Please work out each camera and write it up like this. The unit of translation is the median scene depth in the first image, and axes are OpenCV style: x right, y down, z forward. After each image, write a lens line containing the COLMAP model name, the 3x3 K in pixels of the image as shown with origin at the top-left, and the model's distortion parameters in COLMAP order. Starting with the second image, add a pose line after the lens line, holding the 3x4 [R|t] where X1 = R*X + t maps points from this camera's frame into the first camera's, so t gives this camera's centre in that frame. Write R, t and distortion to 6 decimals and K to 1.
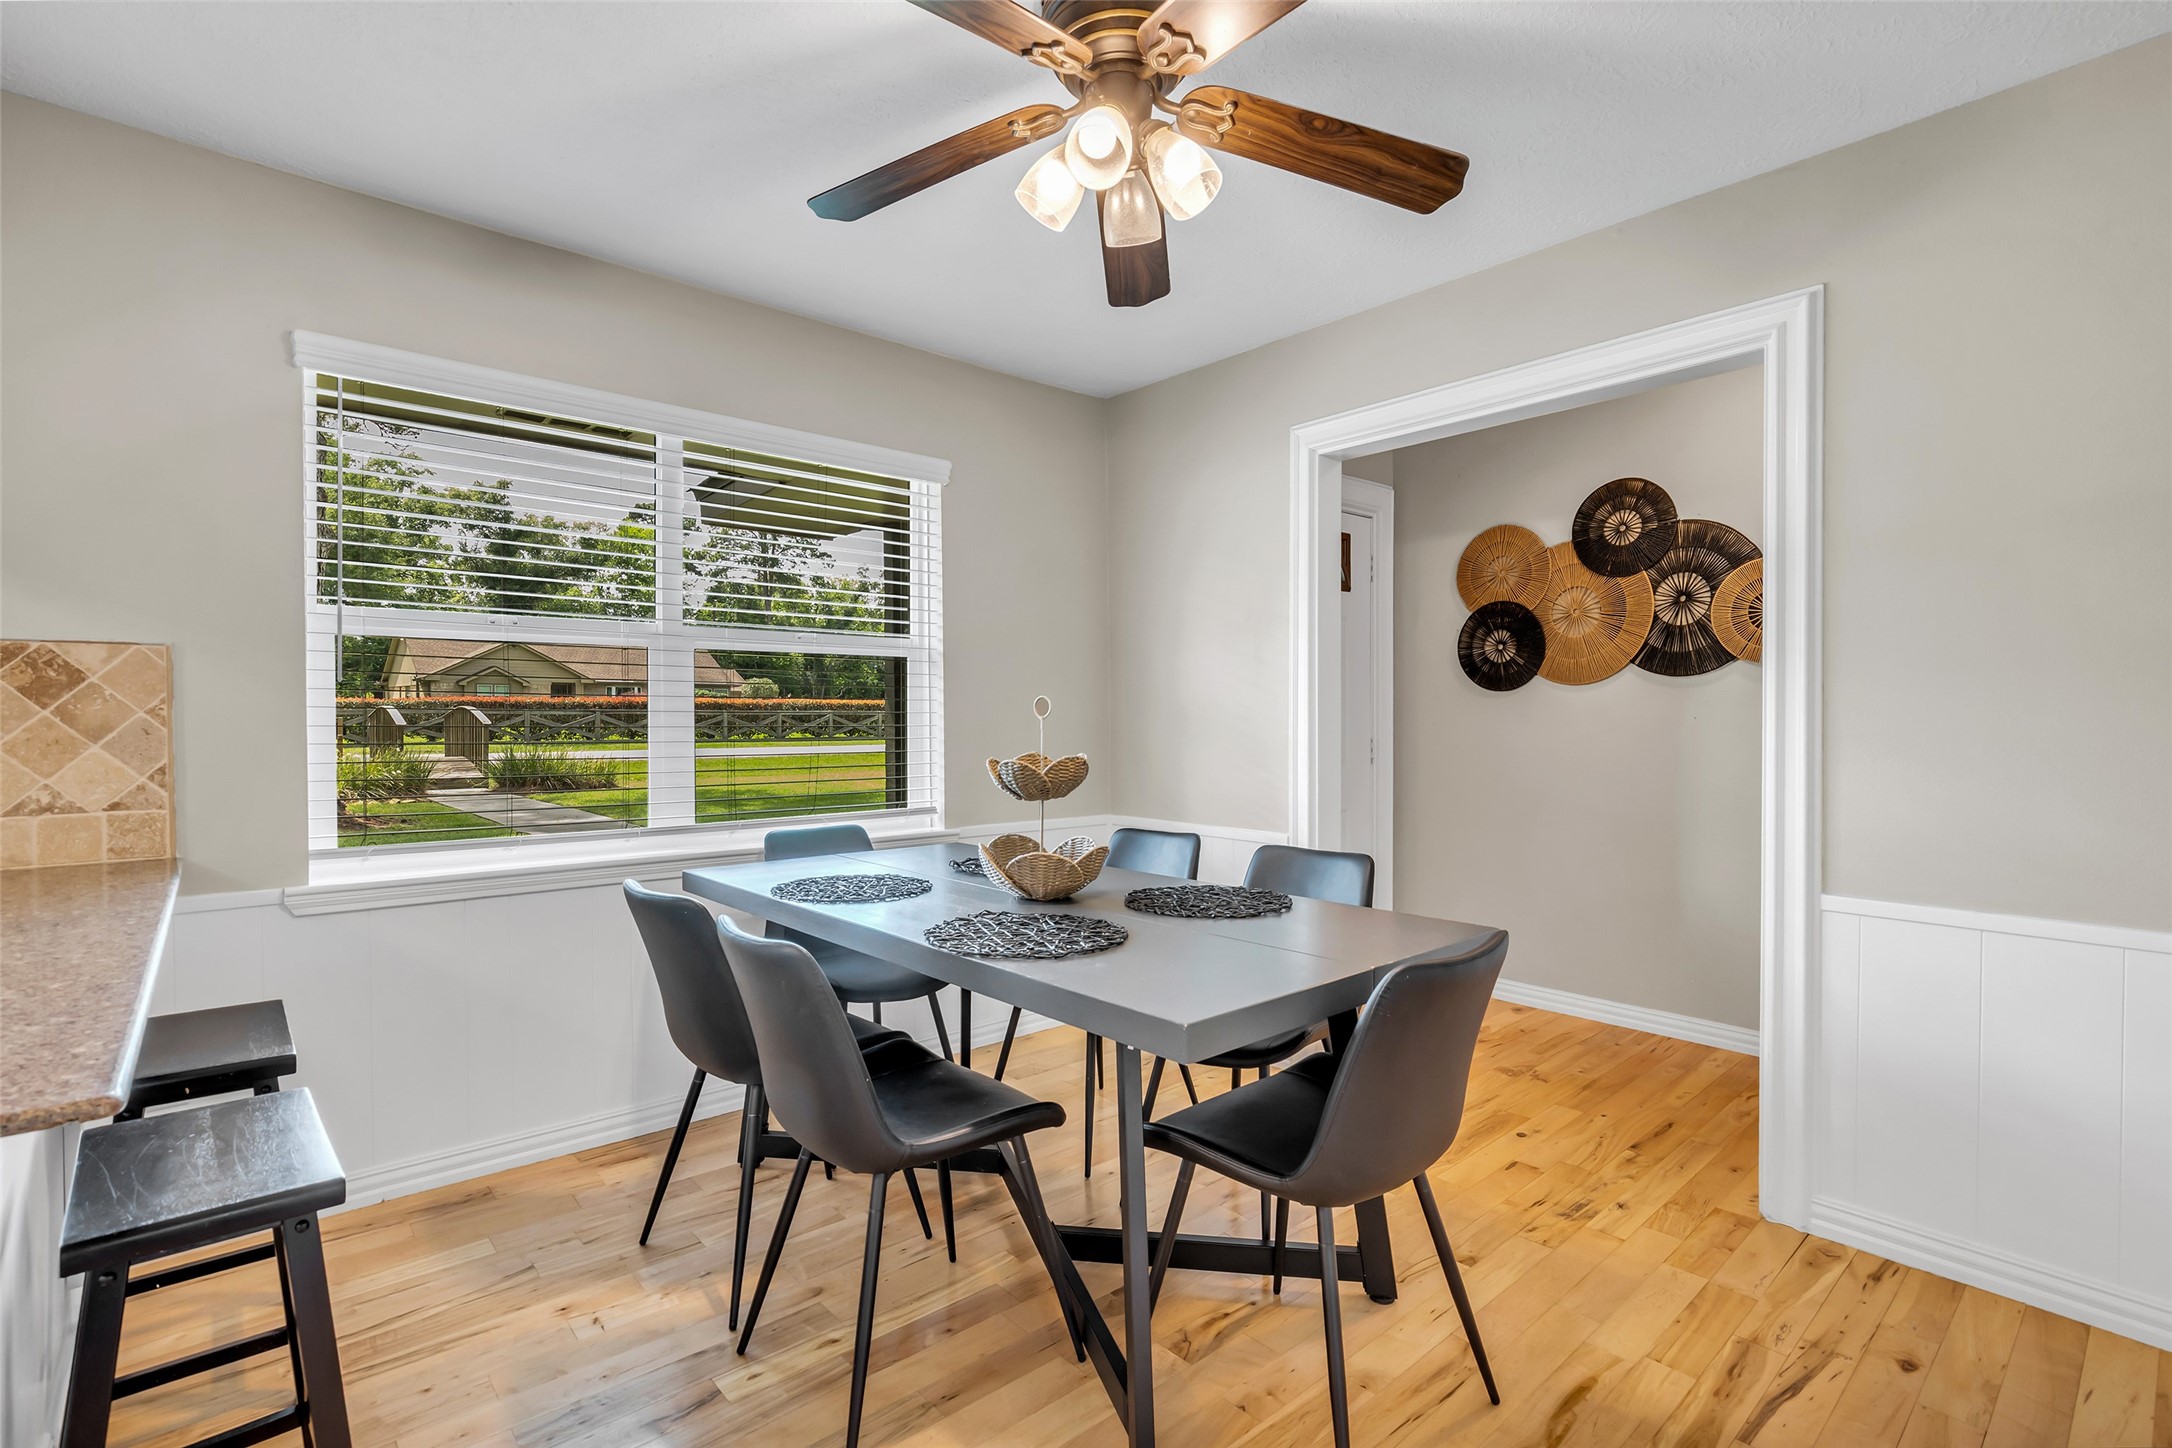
lens RADIAL K [[1016.1, 0, 1084.0], [0, 1016.1, 723.1], [0, 0, 1]] dist [-0.015729, 0.004651]
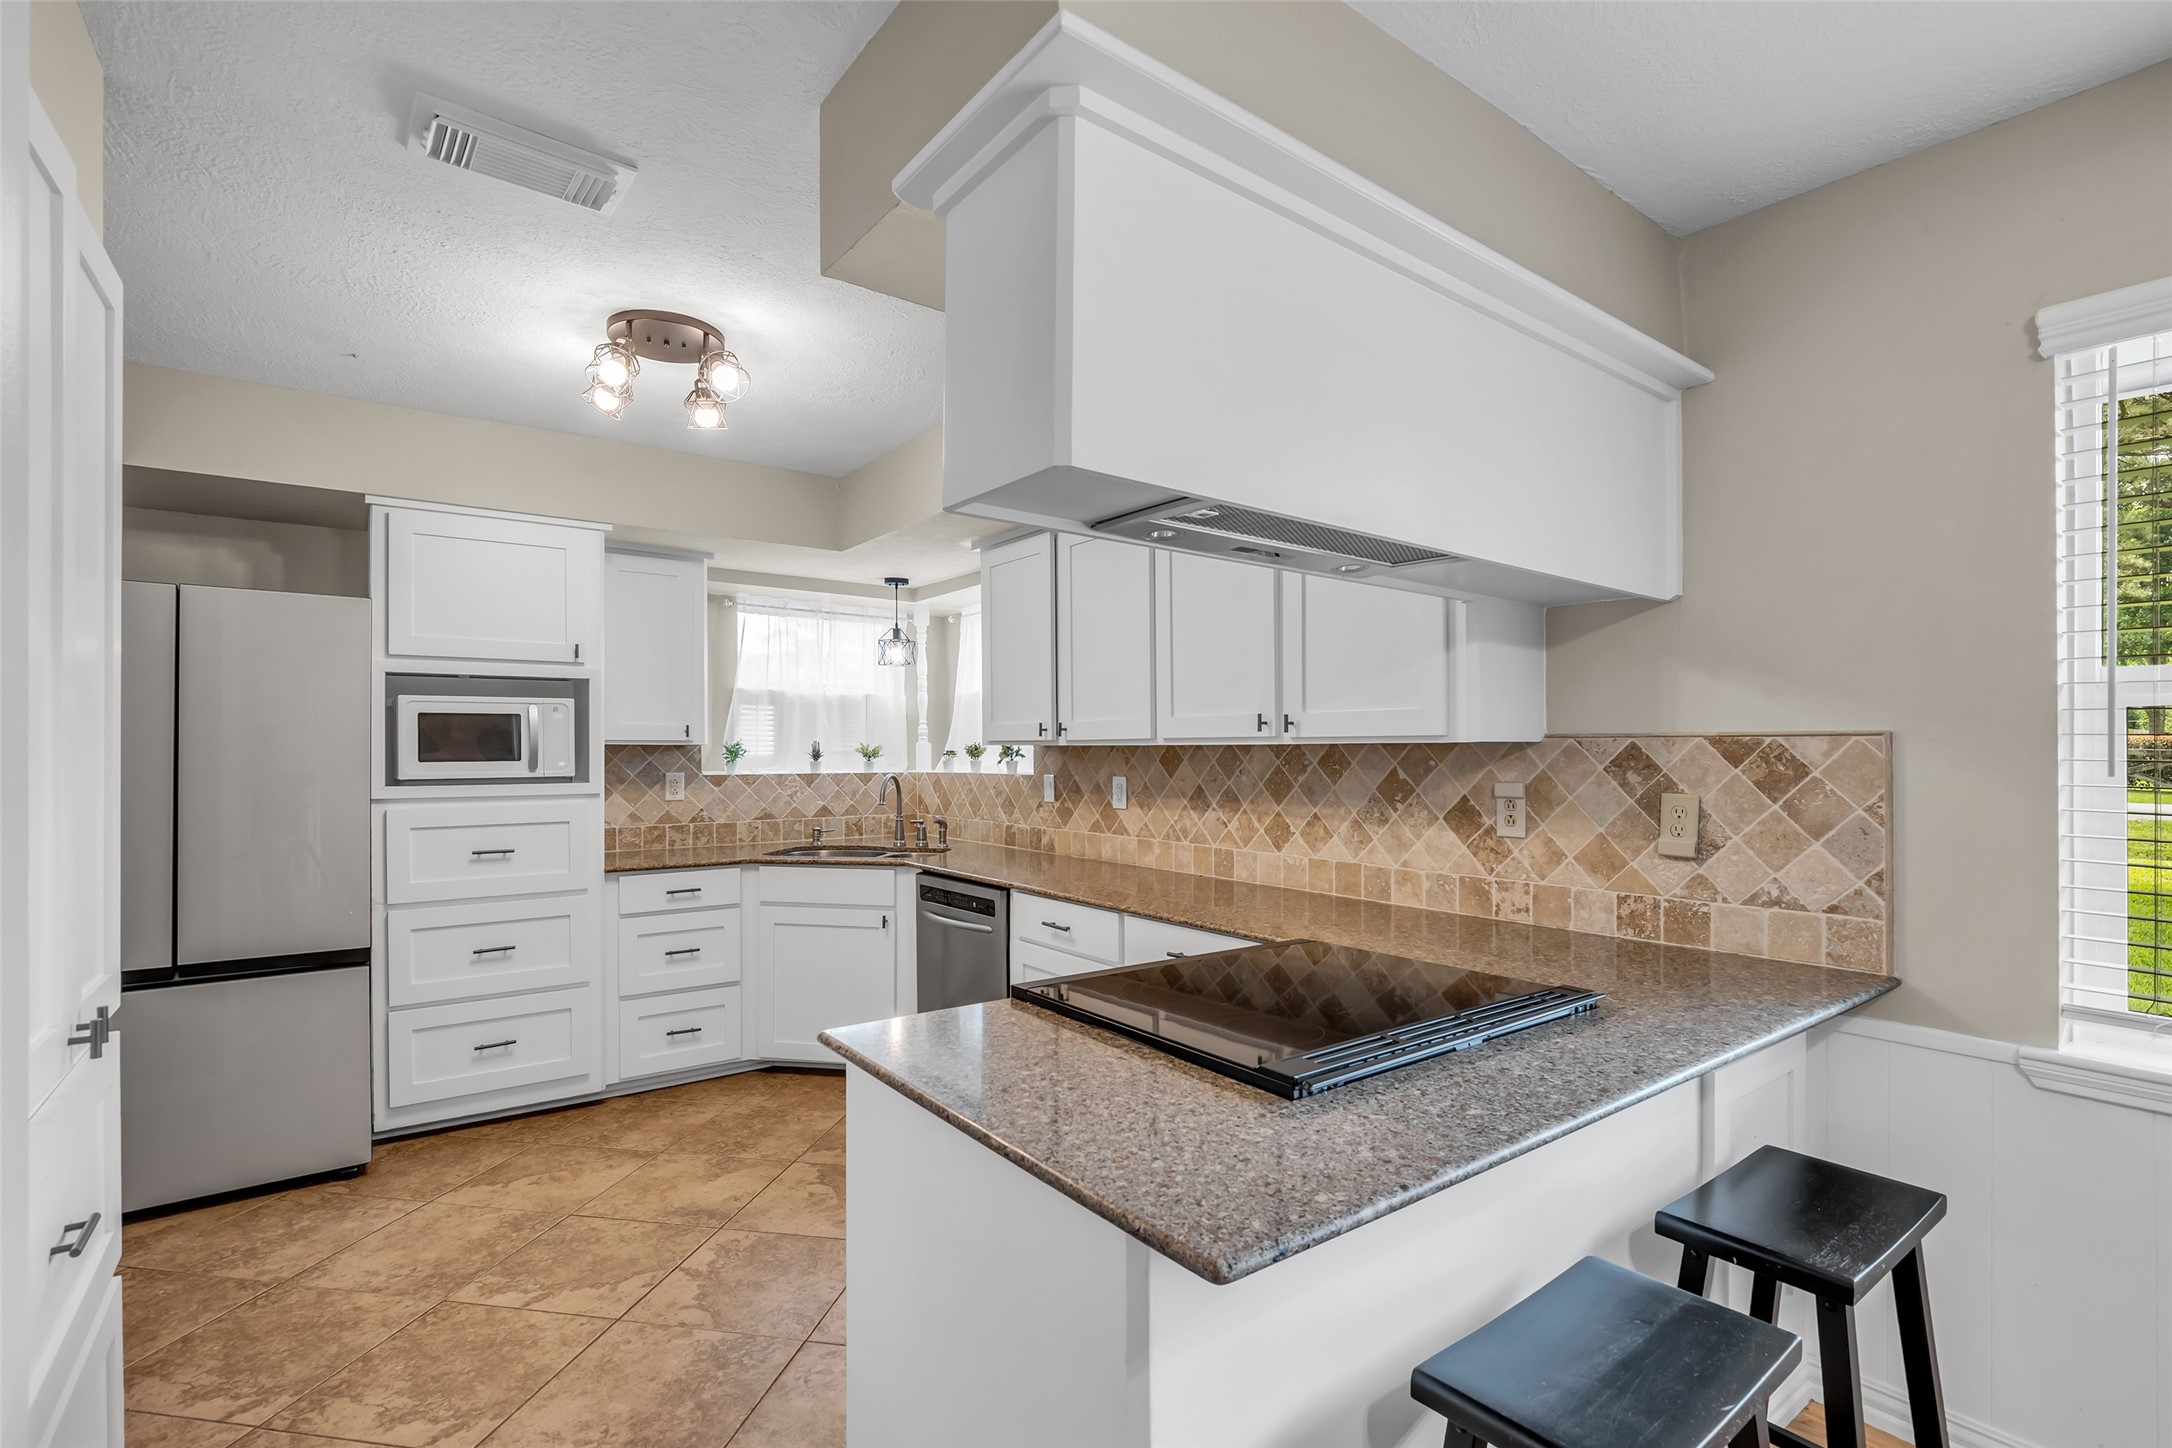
lens RADIAL K [[1016.1, 0, 1080.3], [0, 1016.1, 750.9], [0, 0, 1]] dist [-0.015729, 0.004651]
pose [[-0.087518, 0.002795, -0.996159, 0.029052], [-0.010803, 0.999935, 0.003754, -0.053264], [0.996104, 0.011090, -0.087482, 0.335175]]
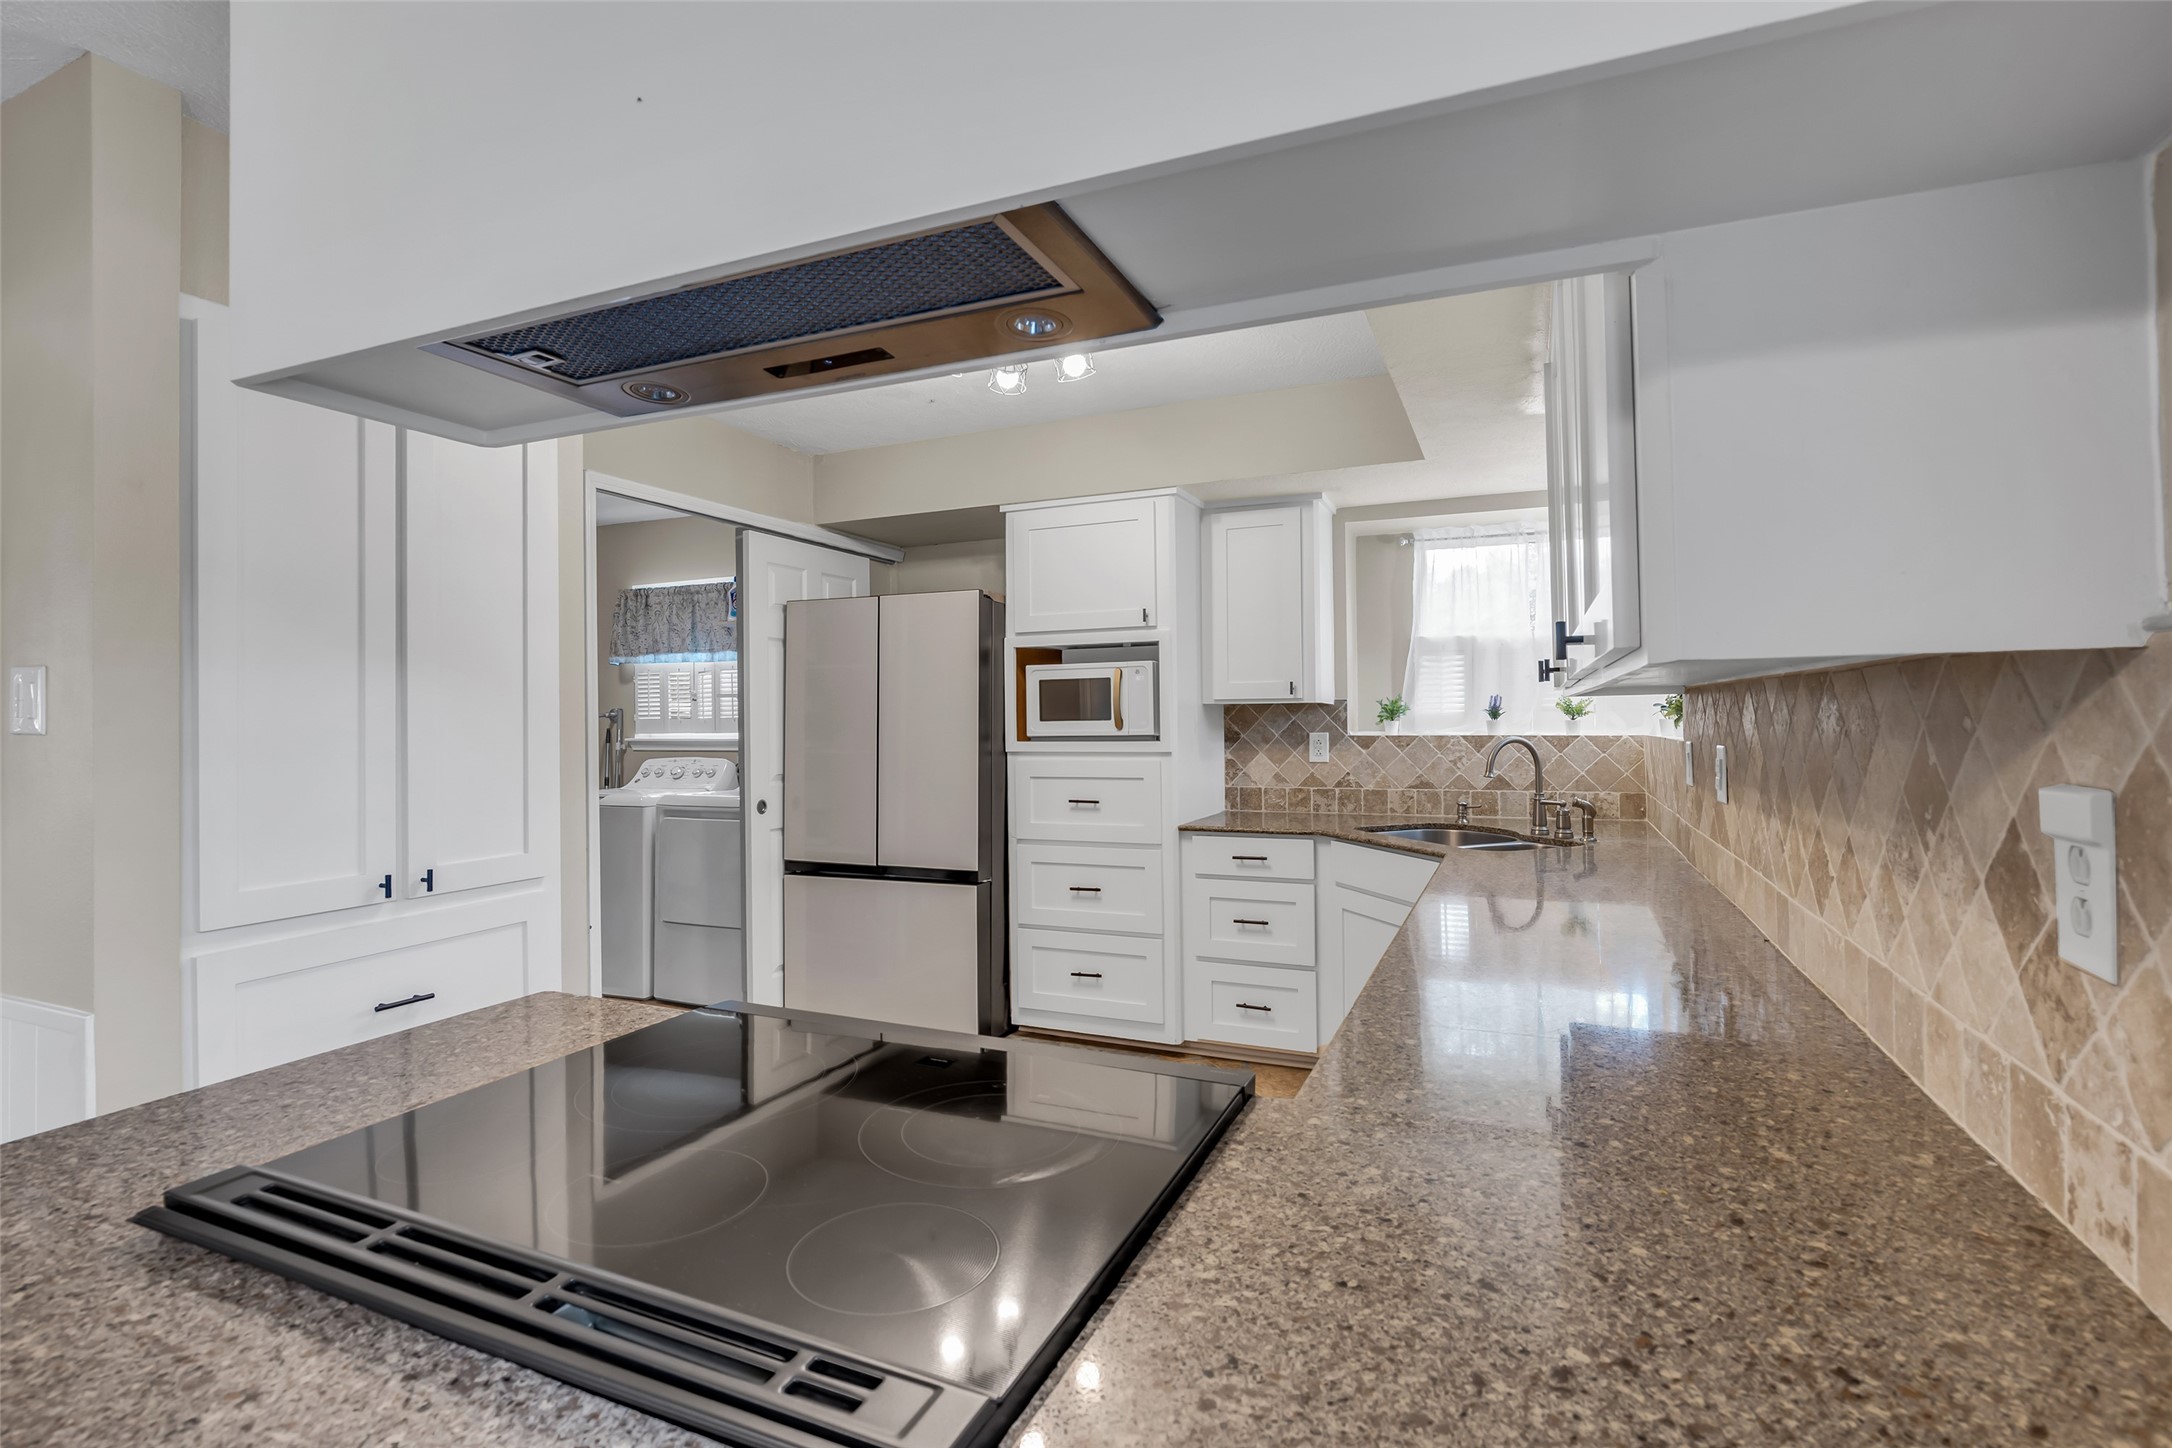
lens RADIAL K [[1016.1, 0, 1072.7], [0, 1016.1, 705.5], [0, 0, 1]] dist [-0.015729, 0.004651]
pose [[-0.913084, 0.008118, -0.407691, -0.647248], [0.008544, 0.999963, 0.000774, -0.050024], [0.407682, -0.002777, -0.913120, 0.845850]]
